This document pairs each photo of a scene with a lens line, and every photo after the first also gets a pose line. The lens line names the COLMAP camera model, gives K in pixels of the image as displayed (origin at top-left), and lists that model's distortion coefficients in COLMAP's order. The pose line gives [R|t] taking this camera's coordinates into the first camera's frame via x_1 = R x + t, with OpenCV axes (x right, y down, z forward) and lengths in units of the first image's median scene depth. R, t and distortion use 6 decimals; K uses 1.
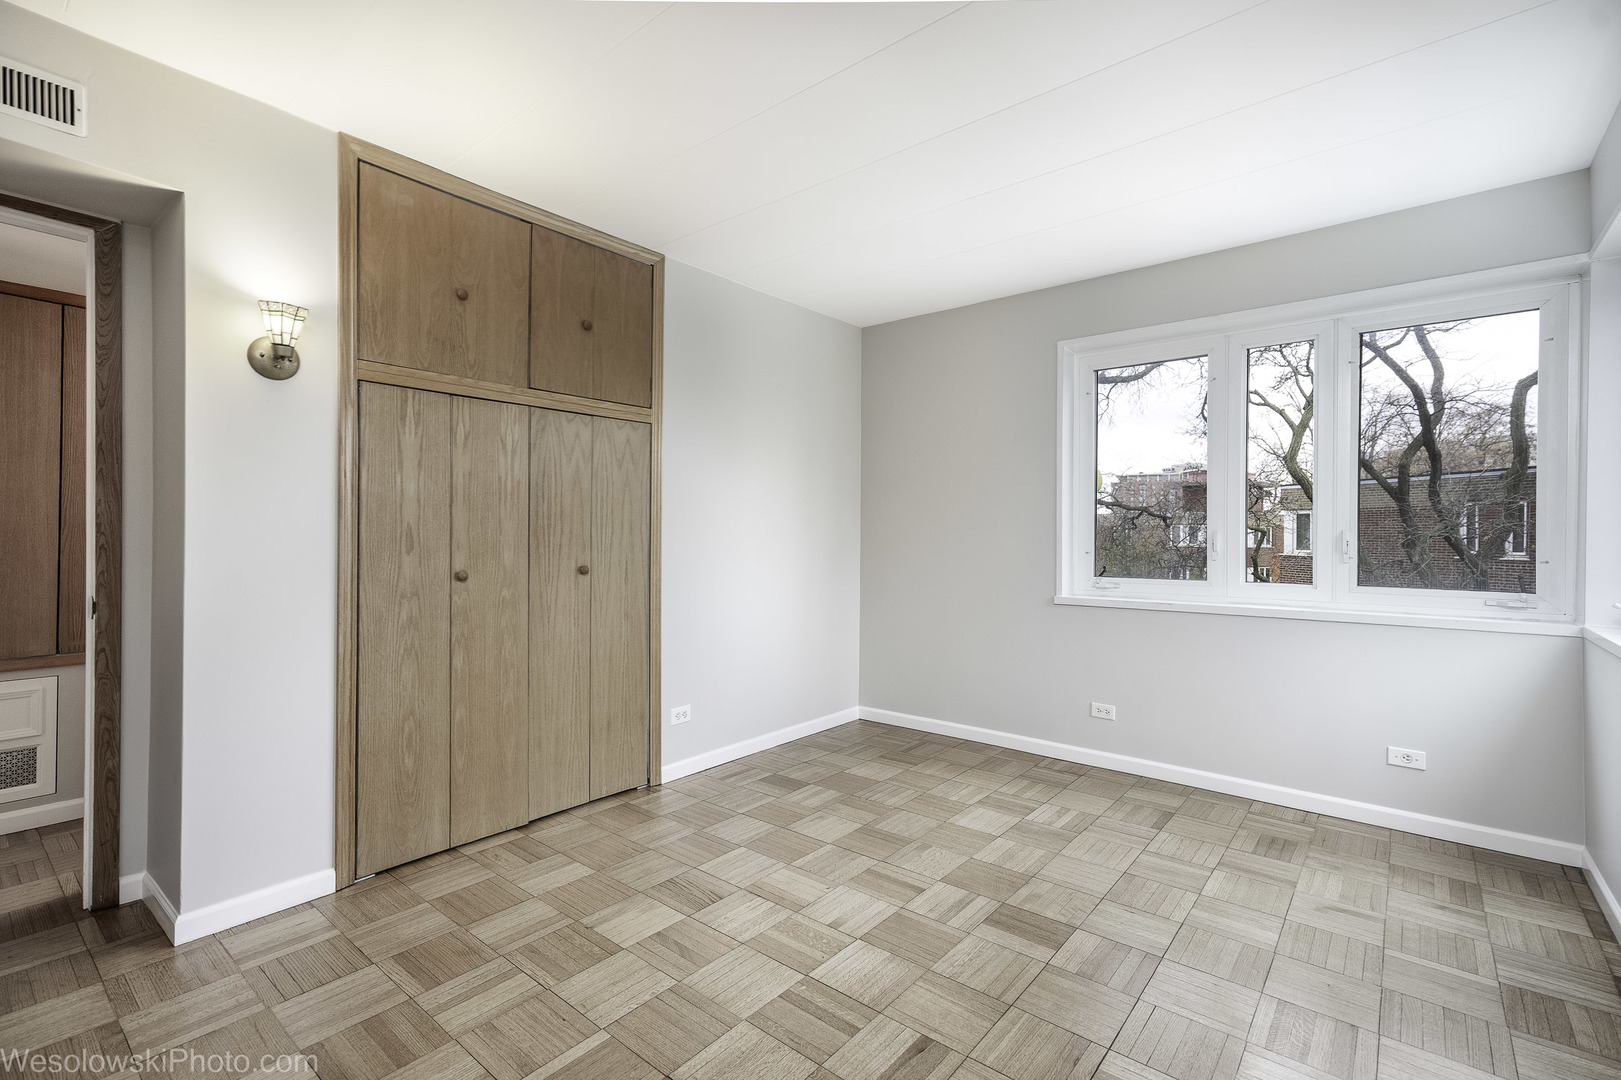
lens RADIAL K [[731.0, 0, 816.1], [0, 731.0, 538.4], [0, 0, 1]] dist [0.000509, 0.000689]
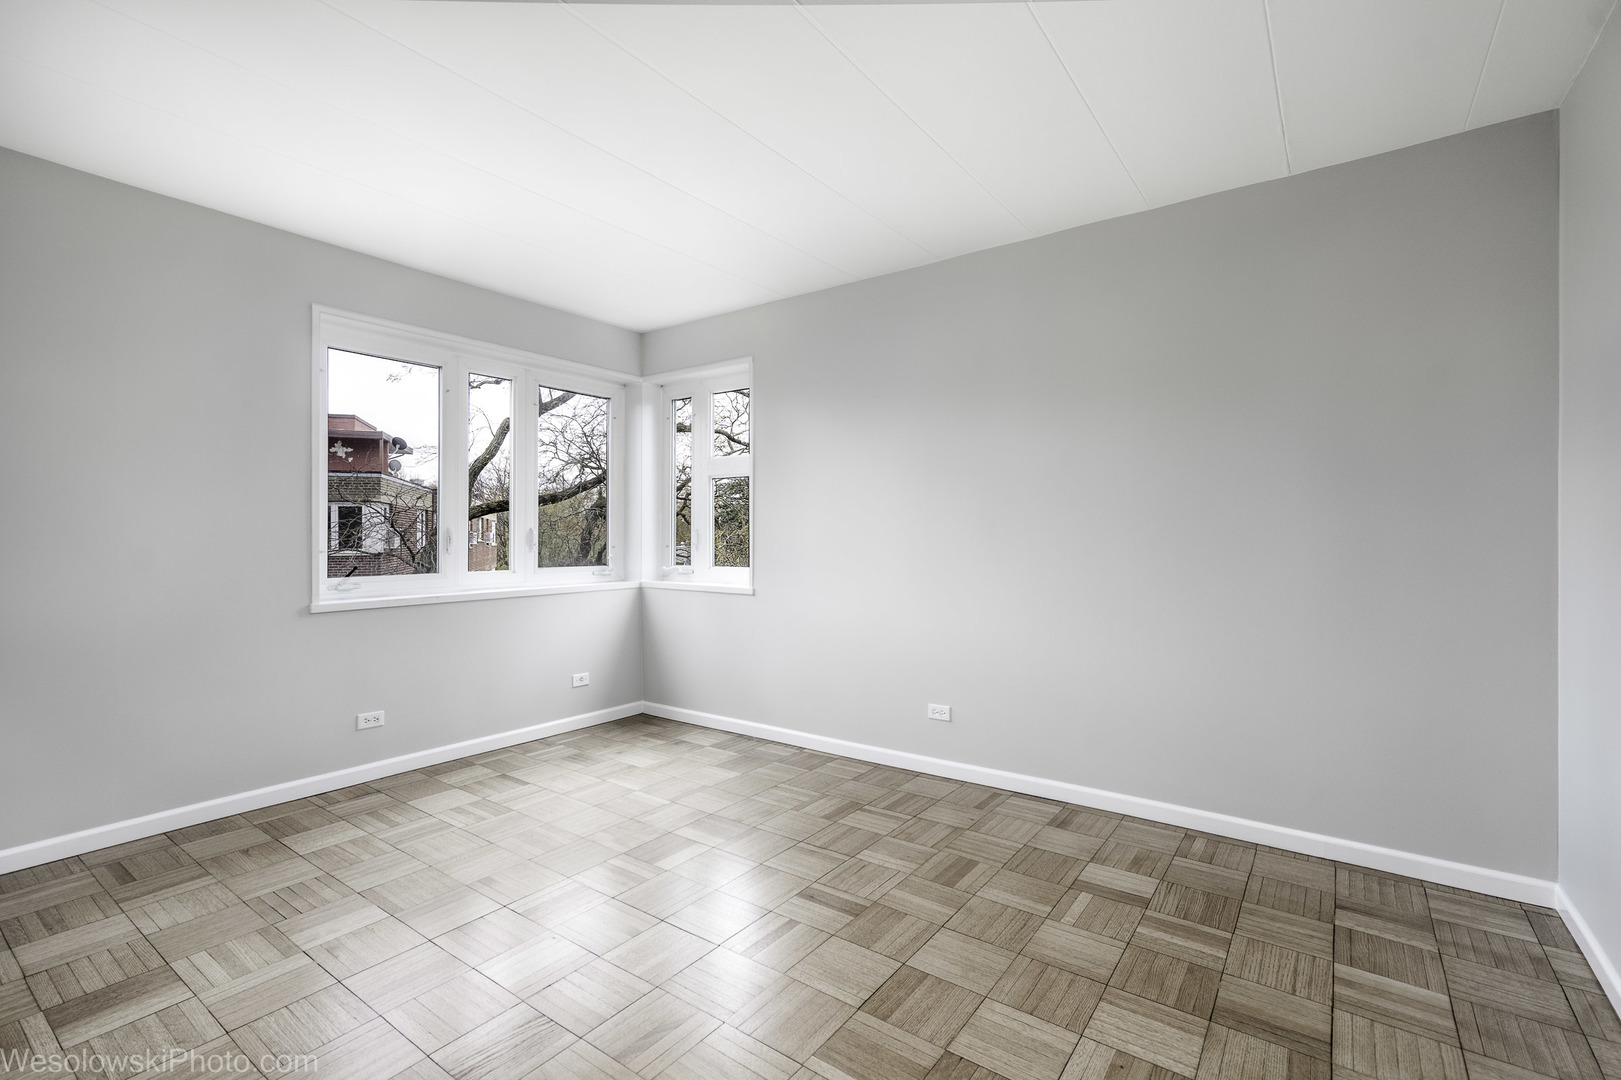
lens RADIAL K [[731.0, 0, 816.3], [0, 731.0, 533.0], [0, 0, 1]] dist [0.000509, 0.000689]
pose [[-0.061932, -0.004136, 0.998072, -0.626384], [0.005320, 0.999976, 0.004474, -0.003577], [-0.998066, 0.005587, -0.061909, 0.534200]]
